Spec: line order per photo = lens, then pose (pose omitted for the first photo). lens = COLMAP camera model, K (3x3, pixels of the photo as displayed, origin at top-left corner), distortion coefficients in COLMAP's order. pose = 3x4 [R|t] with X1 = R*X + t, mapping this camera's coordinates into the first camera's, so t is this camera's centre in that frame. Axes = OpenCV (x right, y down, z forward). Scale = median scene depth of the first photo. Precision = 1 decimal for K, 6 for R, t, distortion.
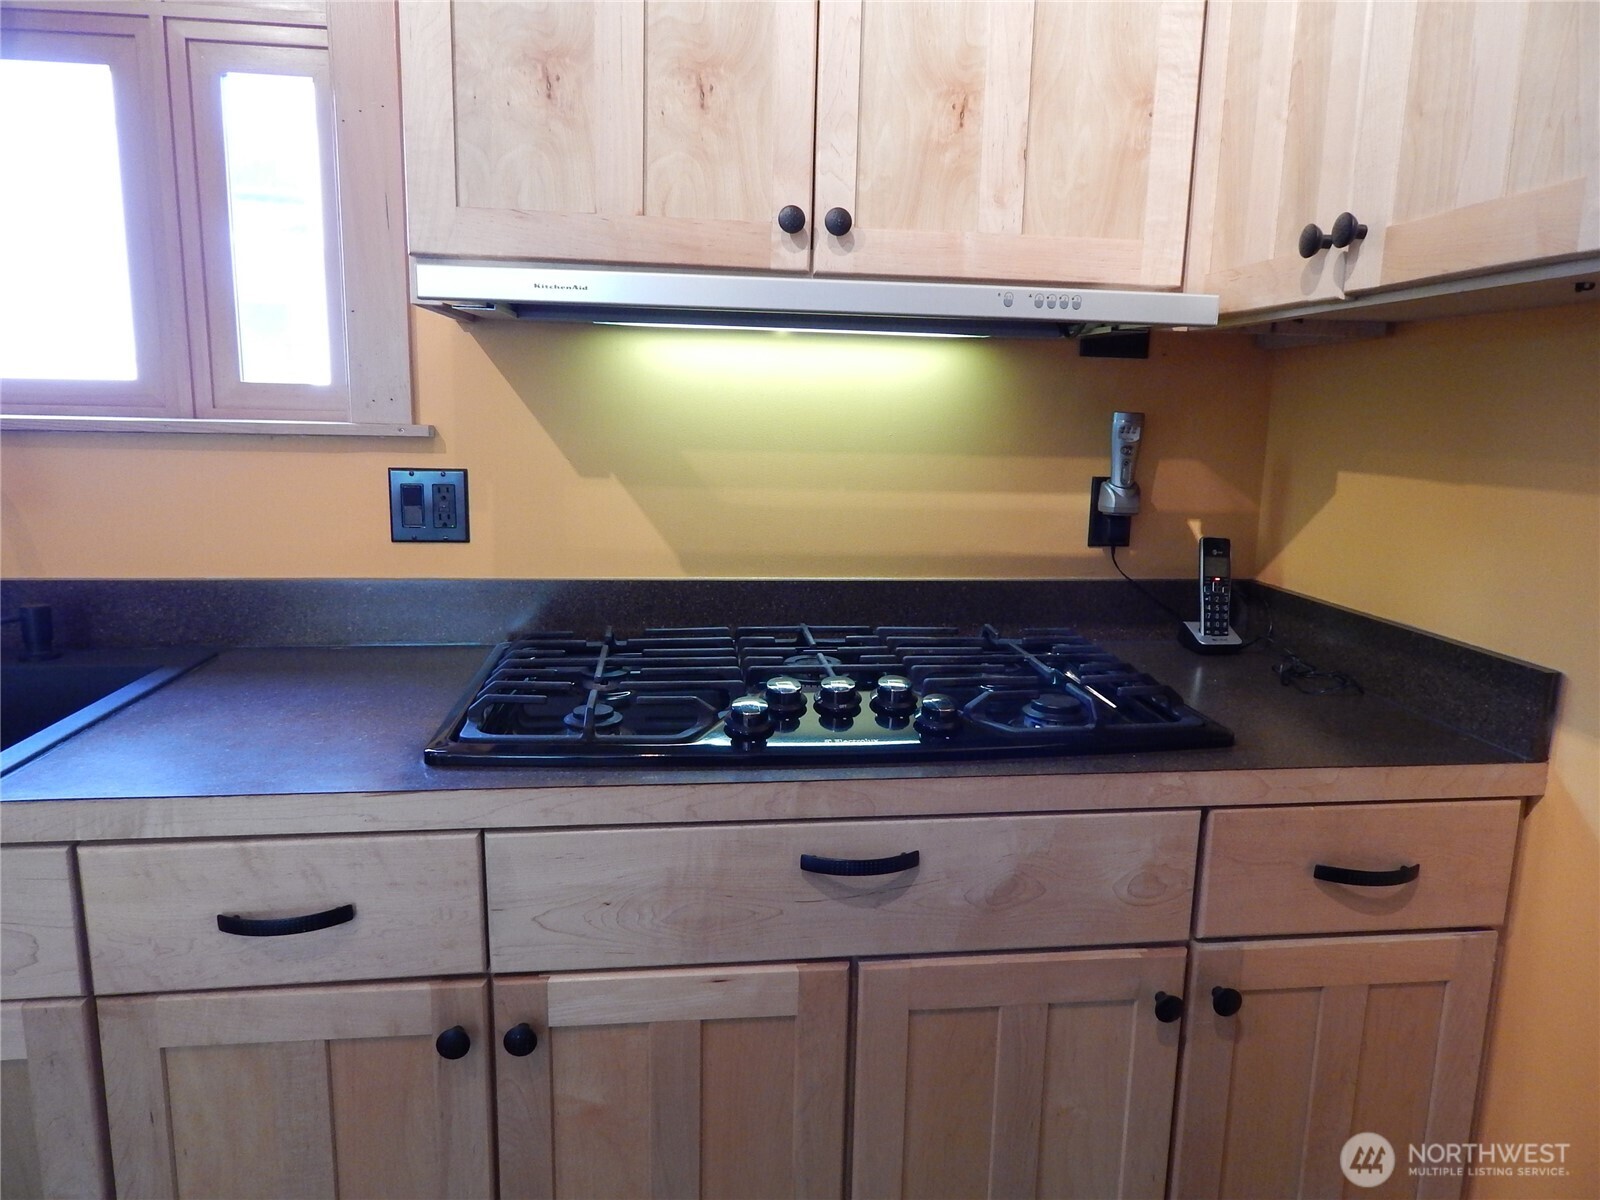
lens RADIAL K [[1062.8, 0, 813.5], [0, 1062.8, 599.4], [0, 0, 1]] dist [0.013924, -0.008429]
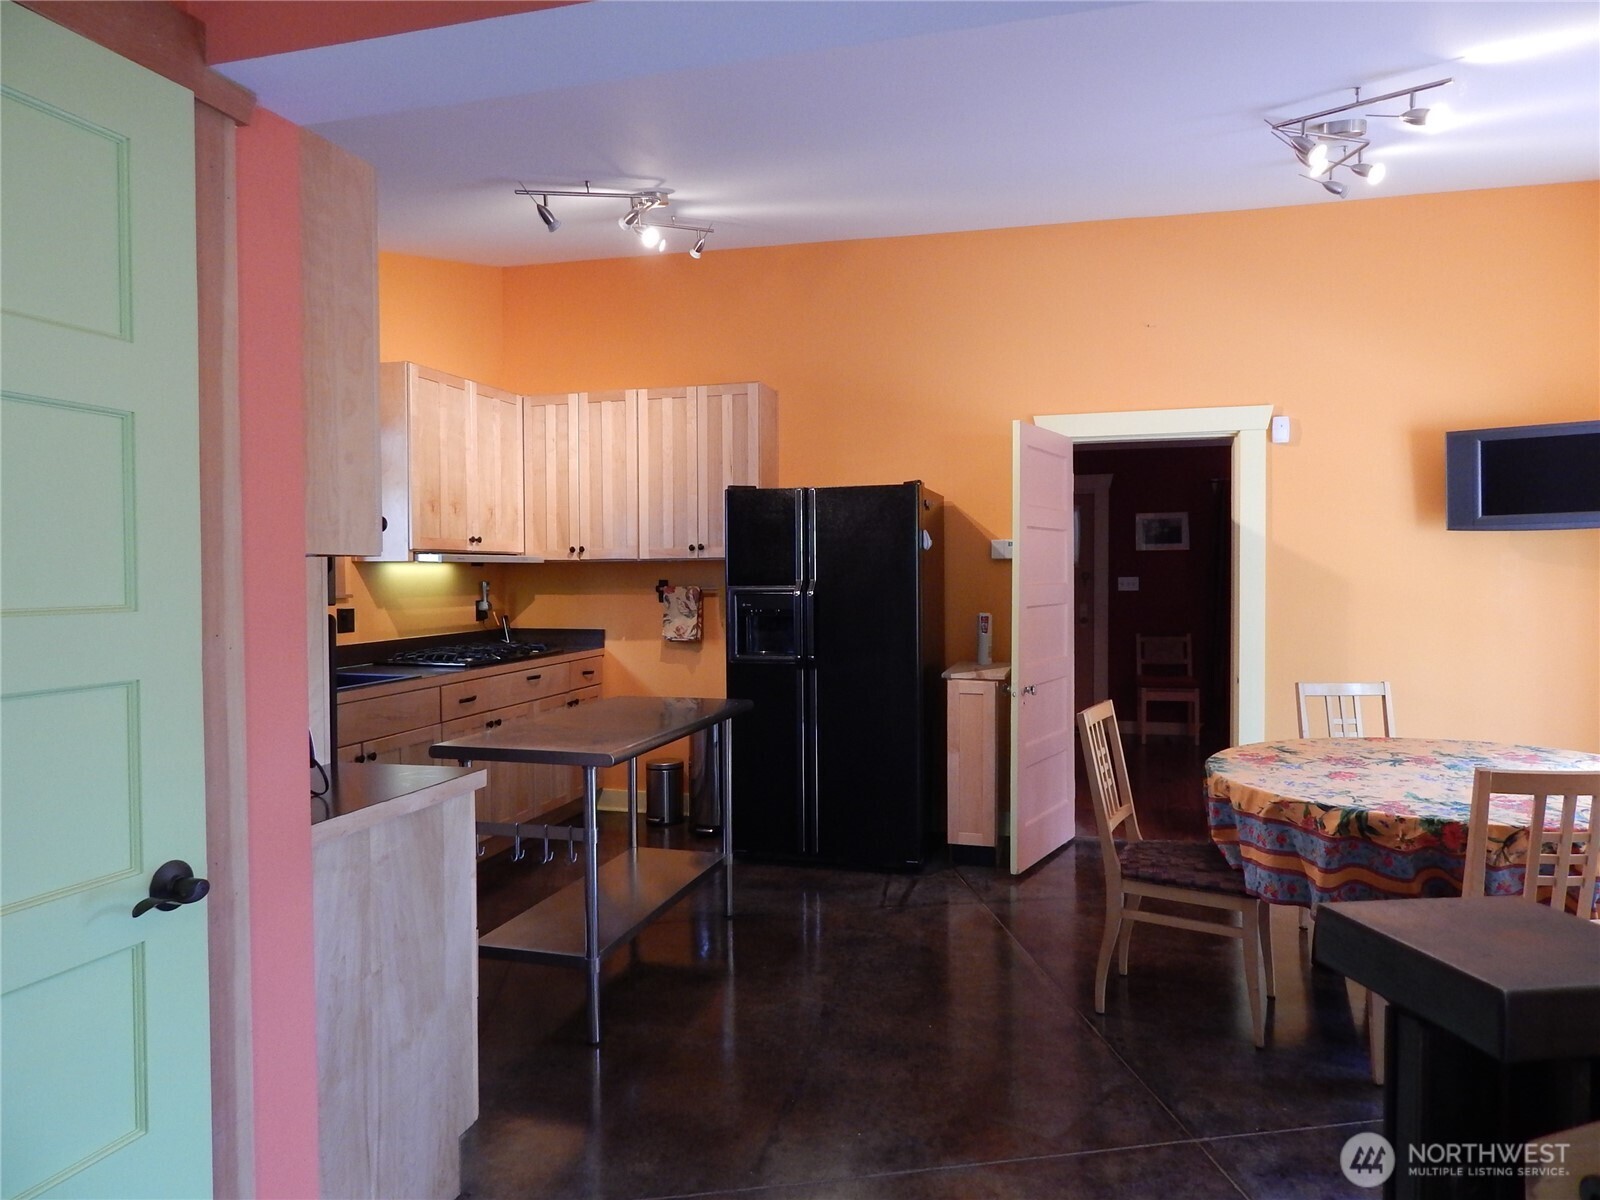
lens RADIAL K [[1062.8, 0, 804.2], [0, 1062.8, 593.3], [0, 0, 1]] dist [0.013924, -0.008429]
pose [[0.383111, -0.043632, 0.922671, -2.653787], [0.177430, 0.983759, -0.027152, 0.151667], [-0.906501, 0.174112, 0.384631, -1.365517]]
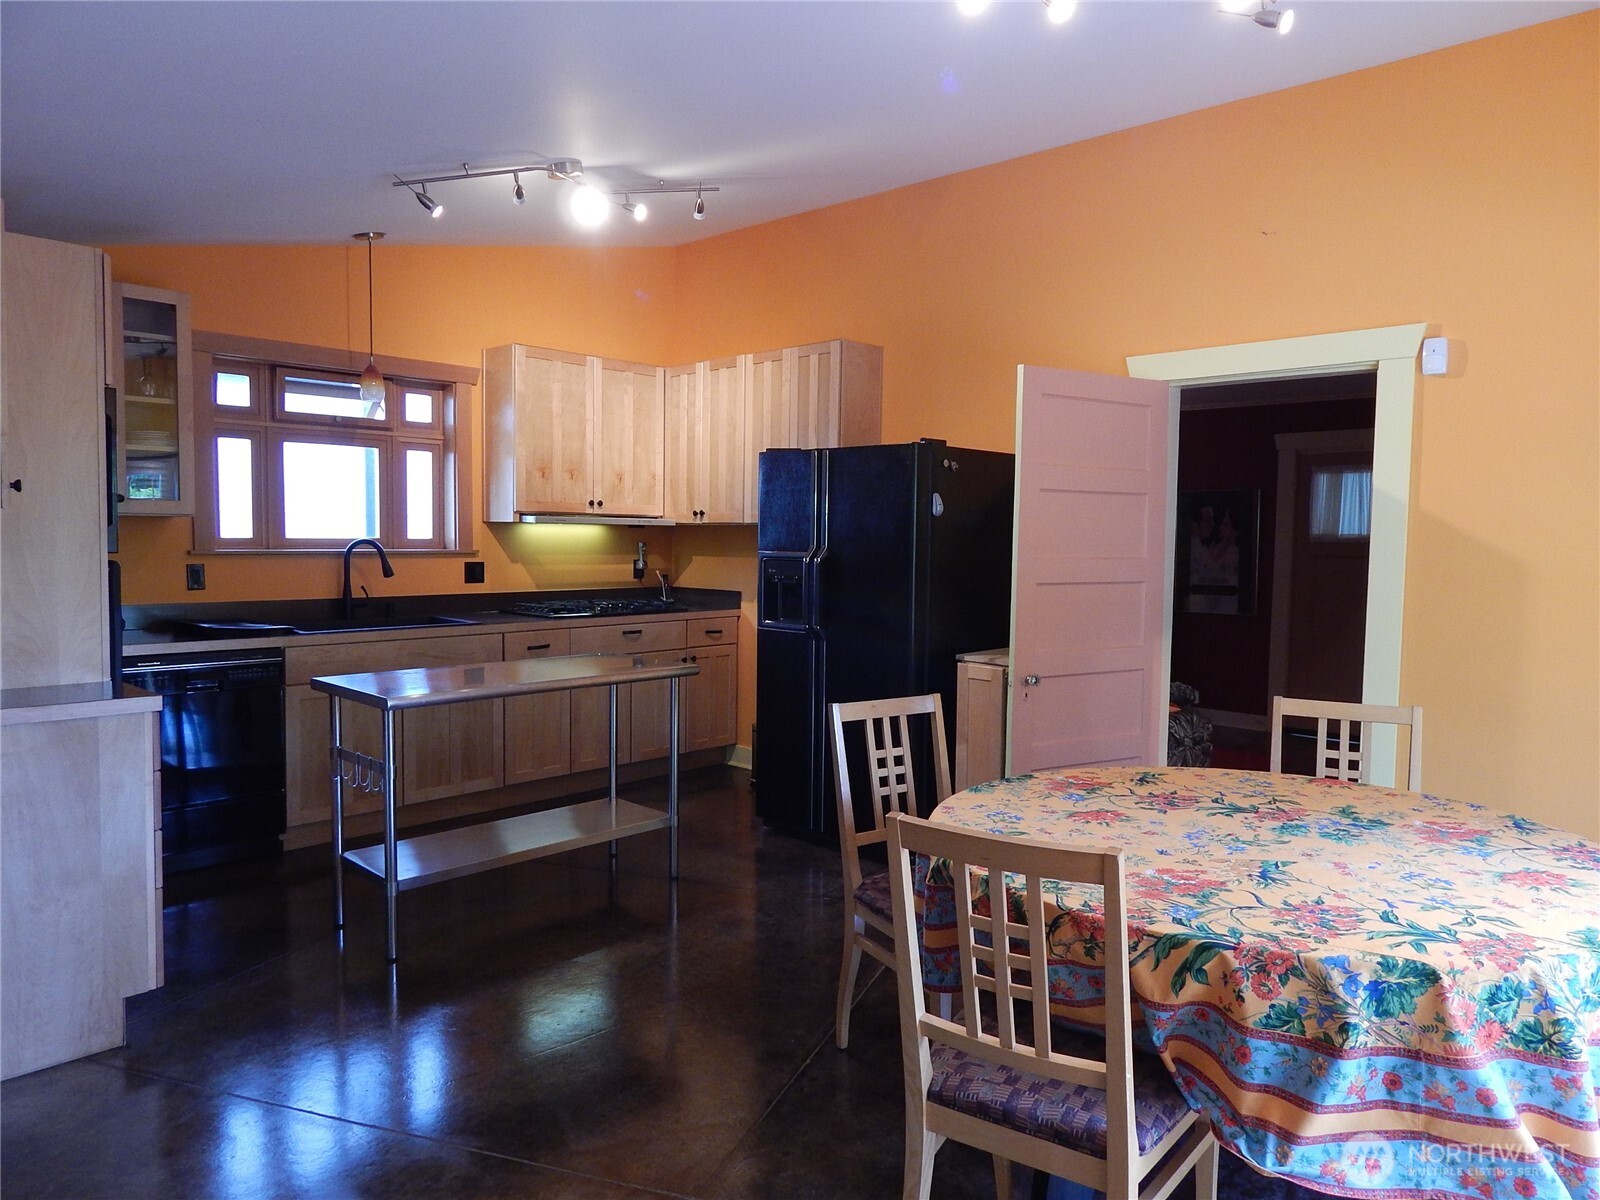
lens RADIAL K [[1062.8, 0, 806.3], [0, 1062.8, 600.4], [0, 0, 1]] dist [0.013924, -0.008429]
pose [[0.778322, -0.049958, 0.625875, -1.709882], [0.114350, 0.991437, -0.063066, 0.351978], [-0.617365, 0.120655, 0.777370, -2.399948]]
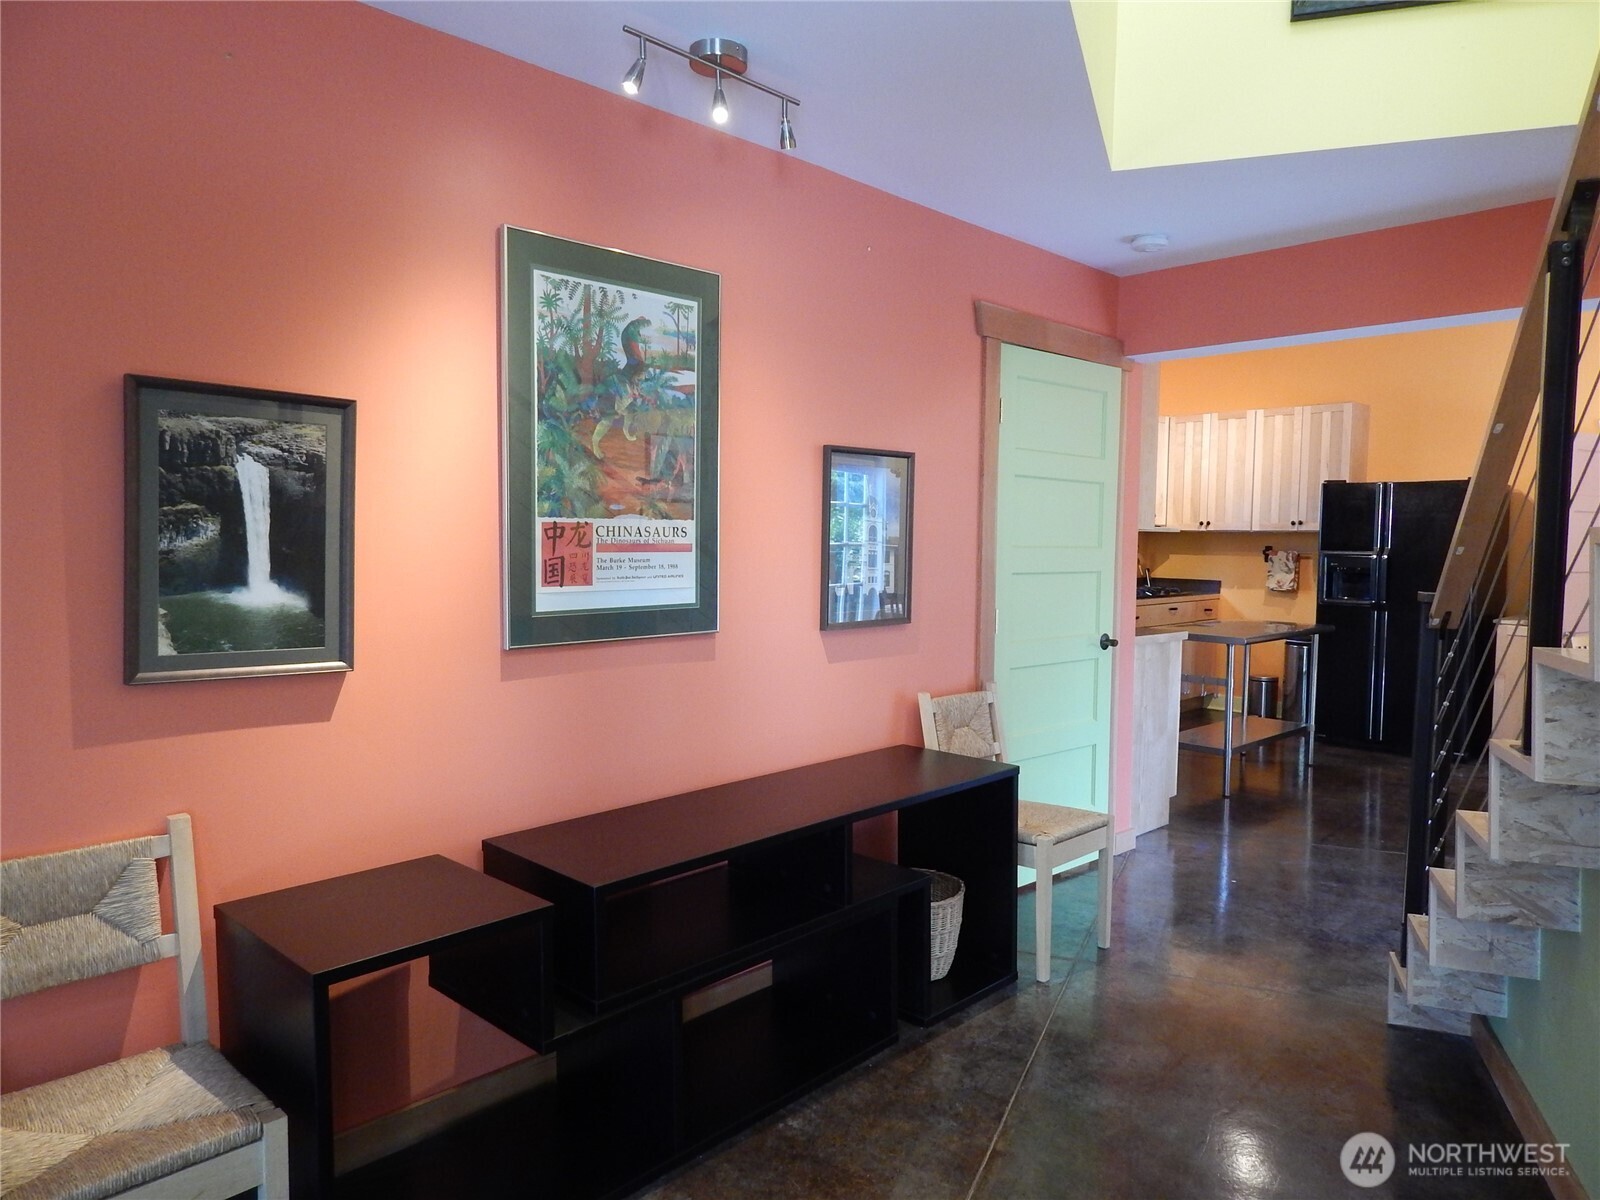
lens RADIAL K [[1062.8, 0, 802.0], [0, 1062.8, 595.6], [0, 0, 1]] dist [0.013924, -0.008429]
pose [[0.795511, -0.046003, 0.604191, -4.280578], [0.110918, 0.991321, -0.070562, 0.265257], [-0.595701, 0.123149, 0.793710, -2.186686]]
